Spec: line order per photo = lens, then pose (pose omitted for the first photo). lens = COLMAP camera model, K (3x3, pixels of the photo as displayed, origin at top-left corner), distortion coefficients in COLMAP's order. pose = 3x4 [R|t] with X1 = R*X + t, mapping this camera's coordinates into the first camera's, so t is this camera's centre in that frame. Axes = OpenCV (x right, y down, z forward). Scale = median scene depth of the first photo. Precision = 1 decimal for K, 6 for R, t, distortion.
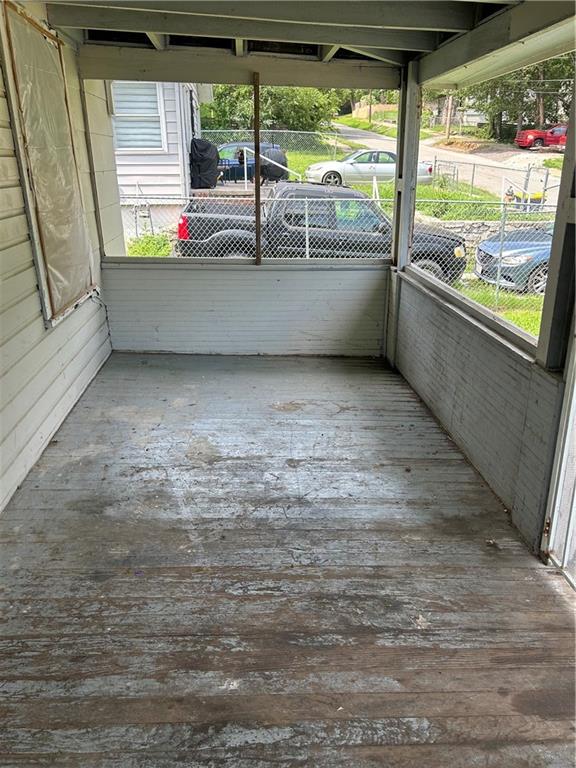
lens RADIAL K [[579.0, 0, 289.0], [0, 579.0, 383.3], [0, 0, 1]] dist [-0.008657, -0.007025]
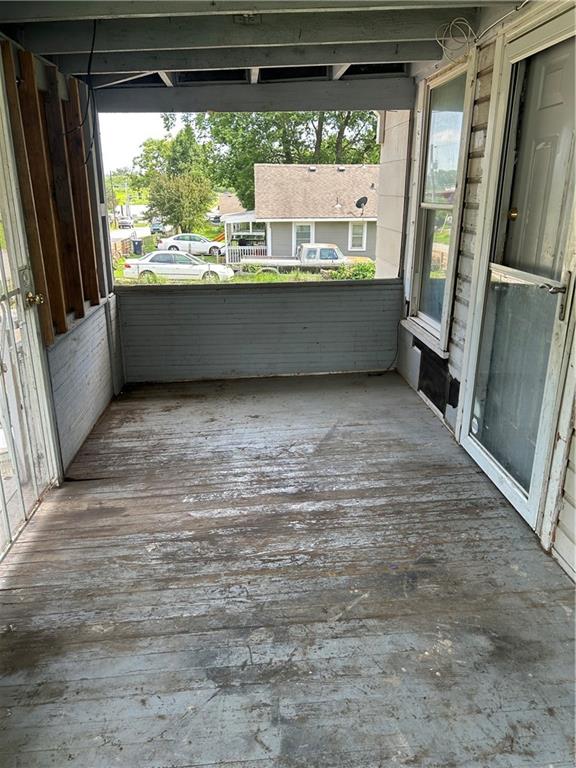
lens RADIAL K [[579.0, 0, 288.5], [0, 579.0, 385.3], [0, 0, 1]] dist [-0.008657, -0.007025]
pose [[-0.999970, -0.002227, 0.007453, -0.072408], [0.002932, 0.779575, 0.626302, -0.606978], [-0.007205, 0.626305, -0.779545, 1.637139]]
